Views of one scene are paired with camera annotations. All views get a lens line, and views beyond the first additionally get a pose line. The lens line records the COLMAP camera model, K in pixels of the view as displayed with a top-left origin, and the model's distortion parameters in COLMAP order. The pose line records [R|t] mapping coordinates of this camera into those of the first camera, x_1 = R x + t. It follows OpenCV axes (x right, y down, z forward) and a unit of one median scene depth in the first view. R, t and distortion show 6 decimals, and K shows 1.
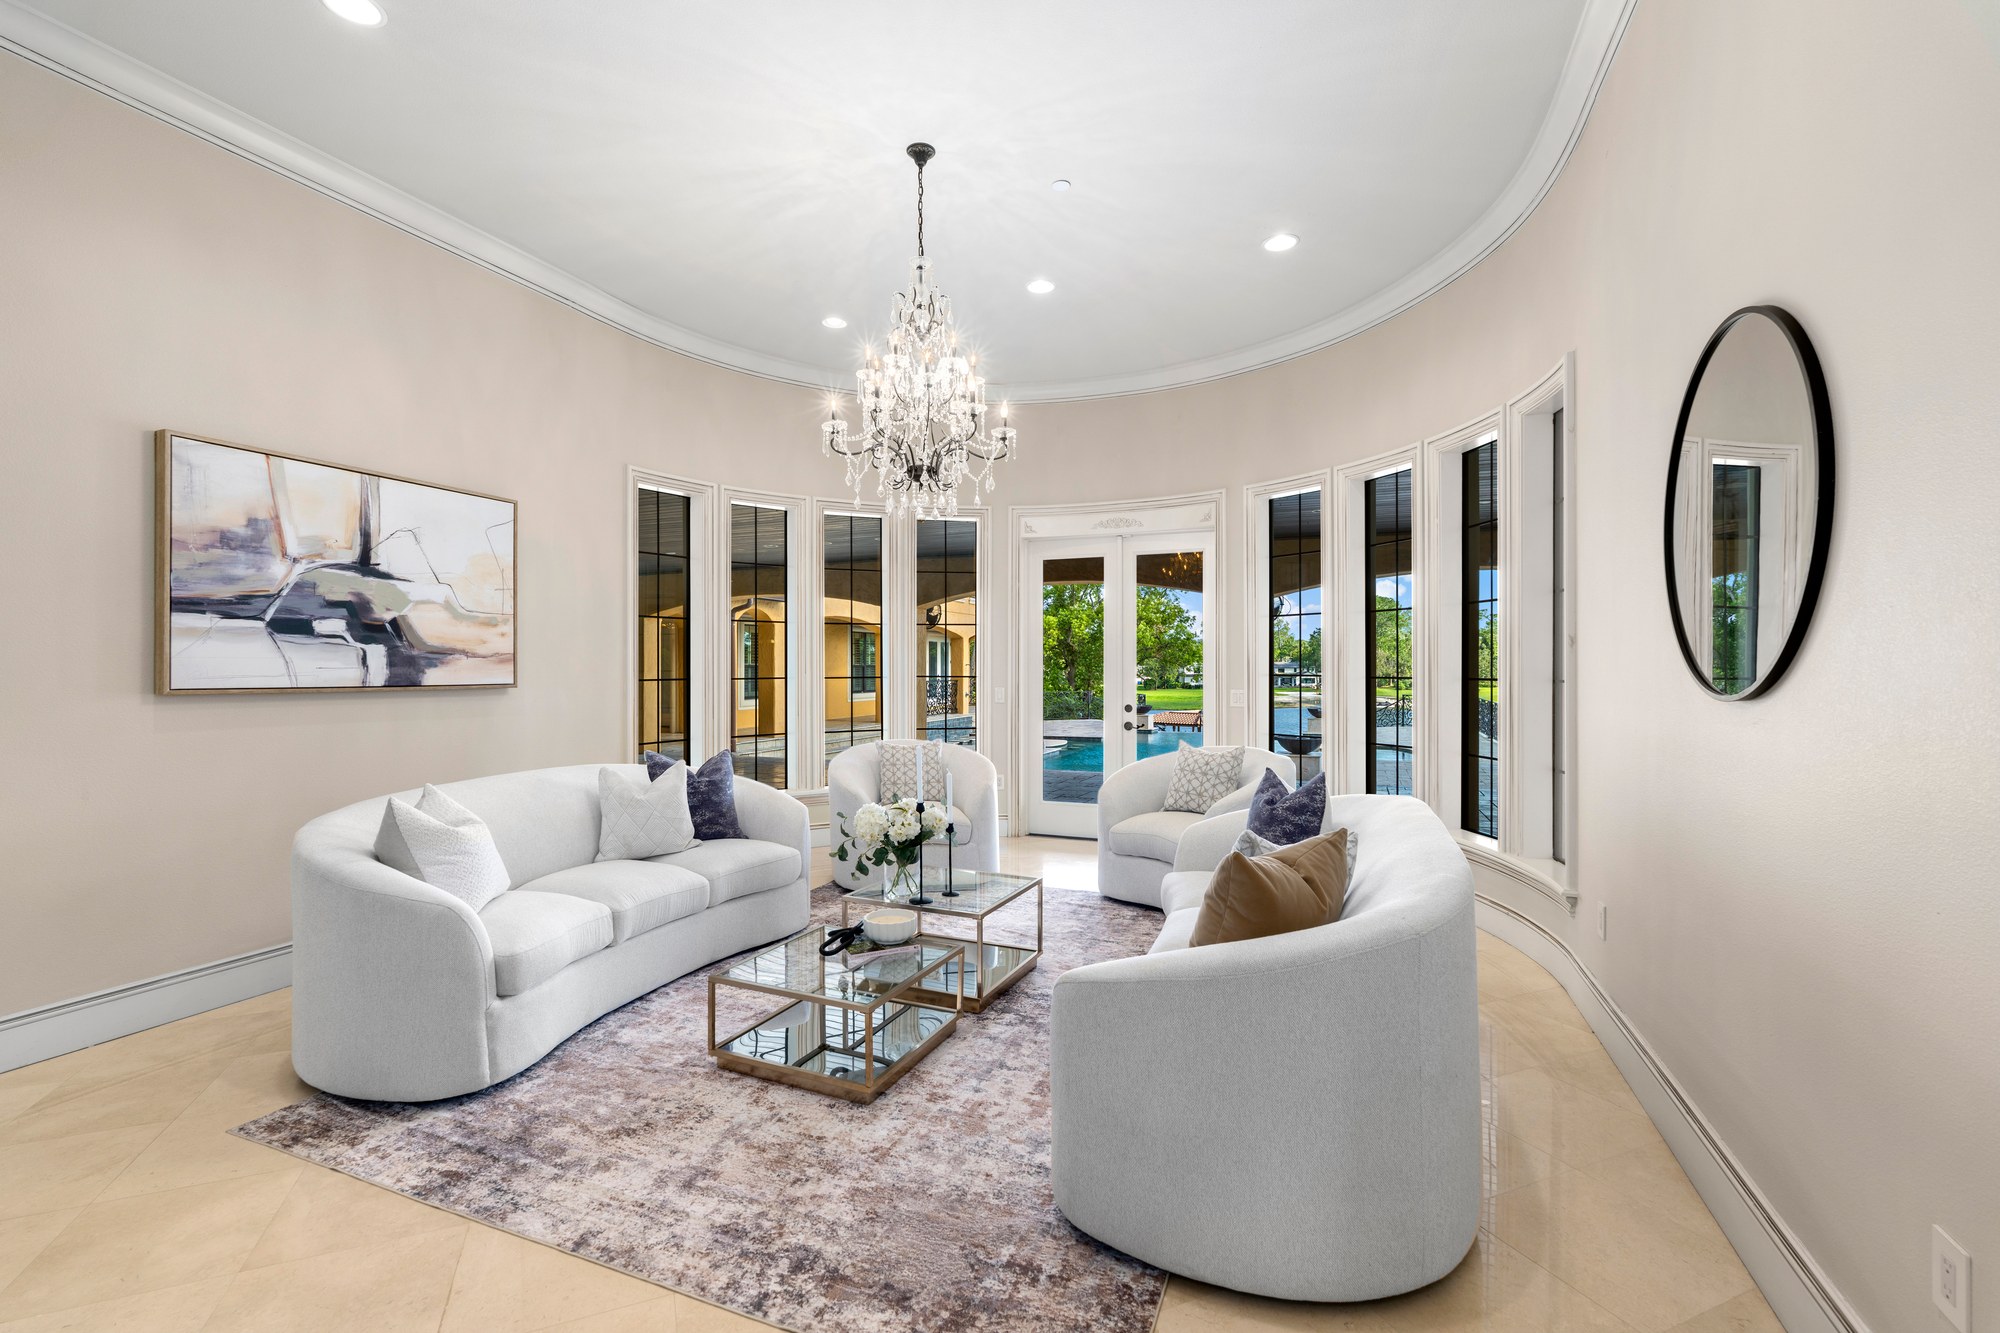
lens RADIAL K [[878.1, 0, 1005.1], [0, 878.1, 667.6], [0, 0, 1]] dist [-0.002539, 0.000093]
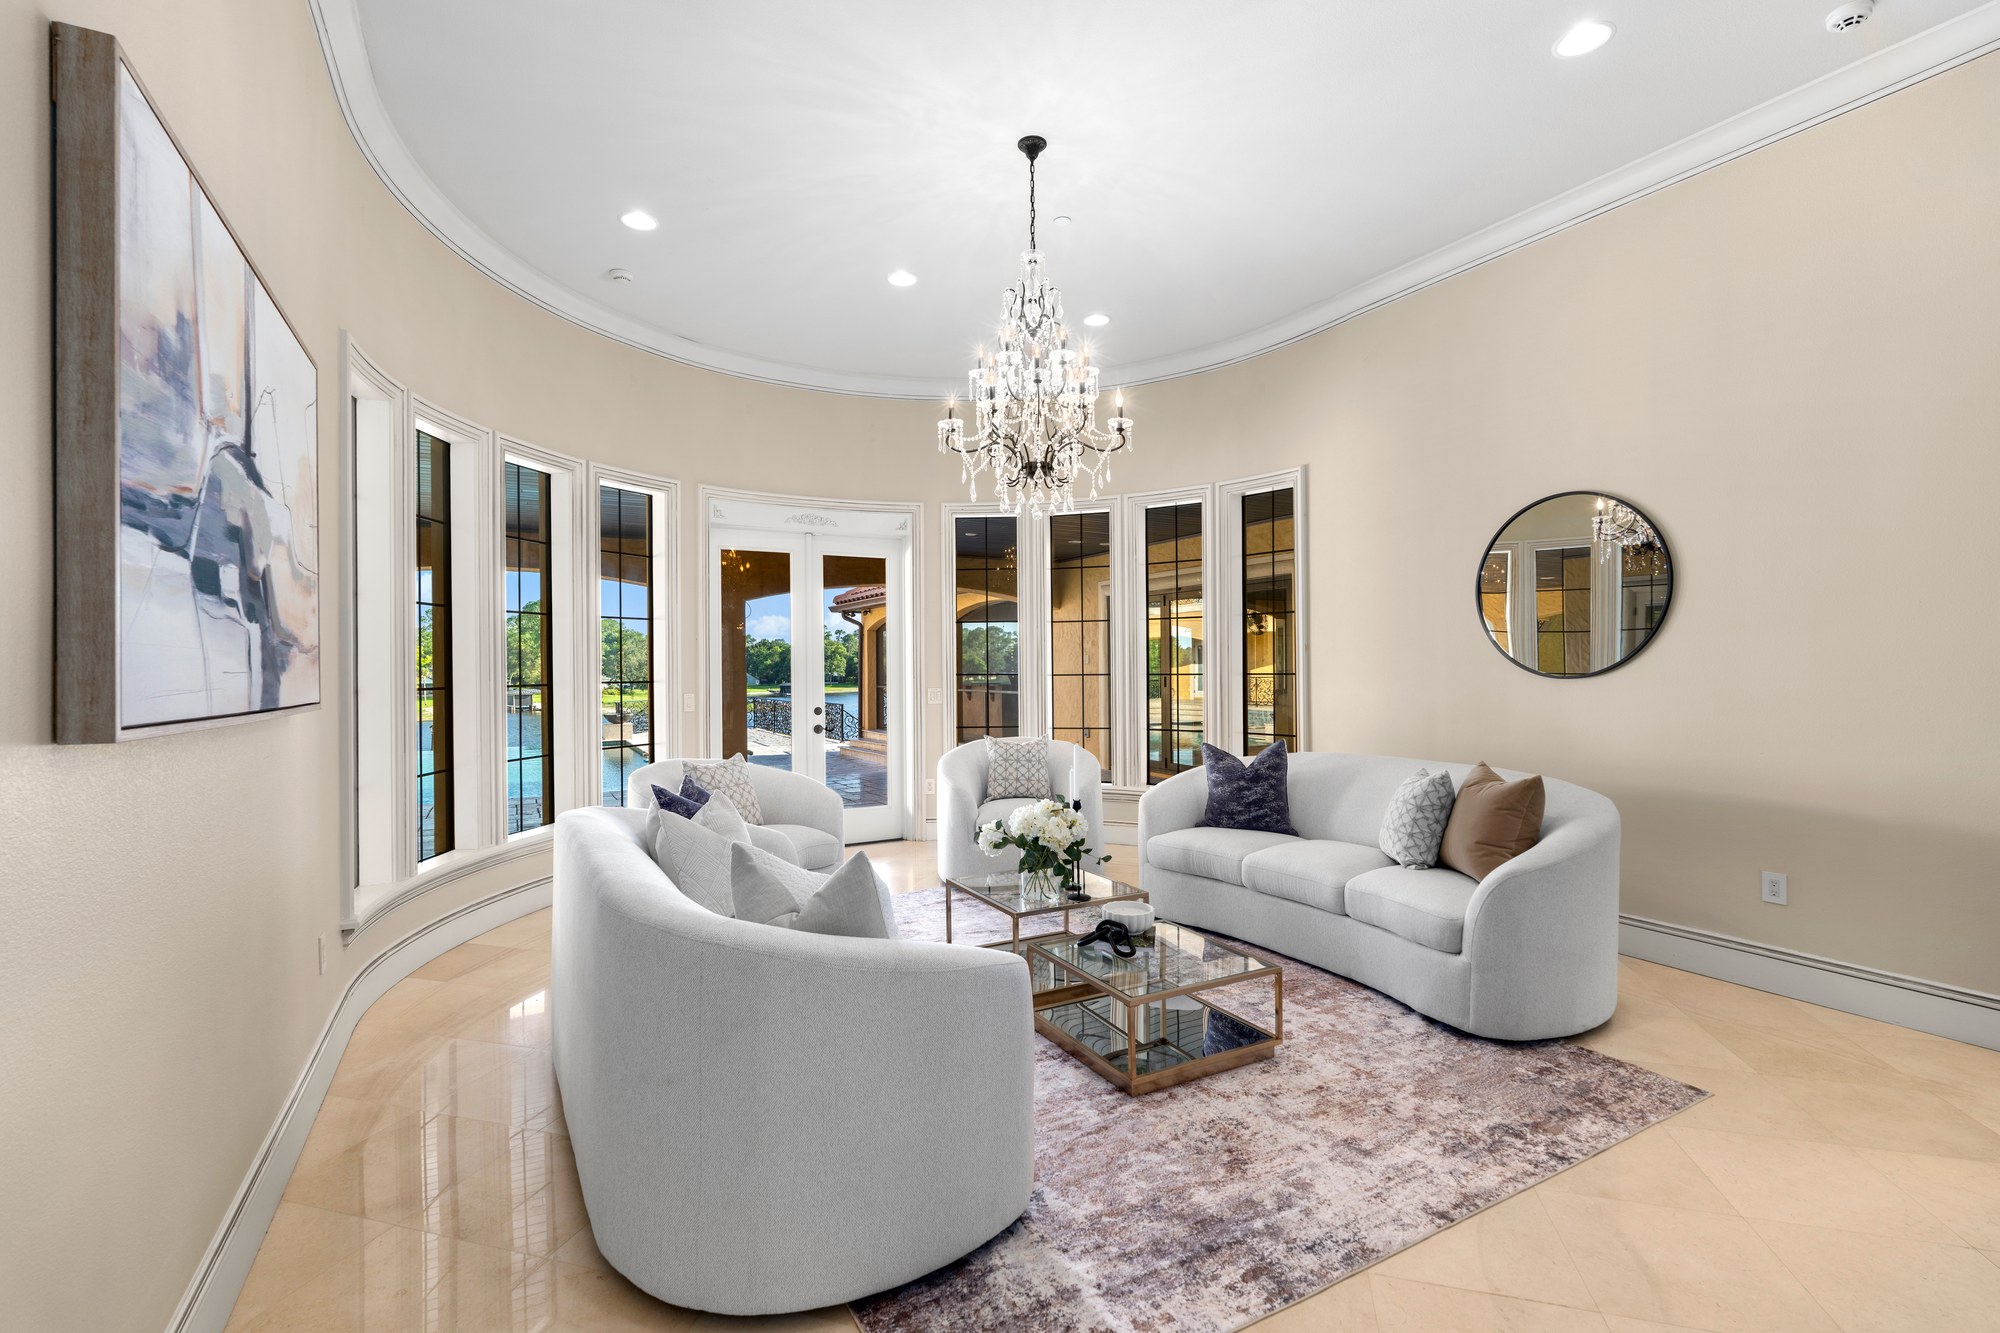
lens RADIAL K [[878.1, 0, 1005.0], [0, 878.1, 668.4], [0, 0, 1]] dist [-0.002539, 0.000093]
pose [[0.624496, -0.004582, 0.781014, -1.281583], [0.007214, 0.999974, 0.000098, 0.001586], [-0.780995, 0.005572, 0.624513, 0.593808]]
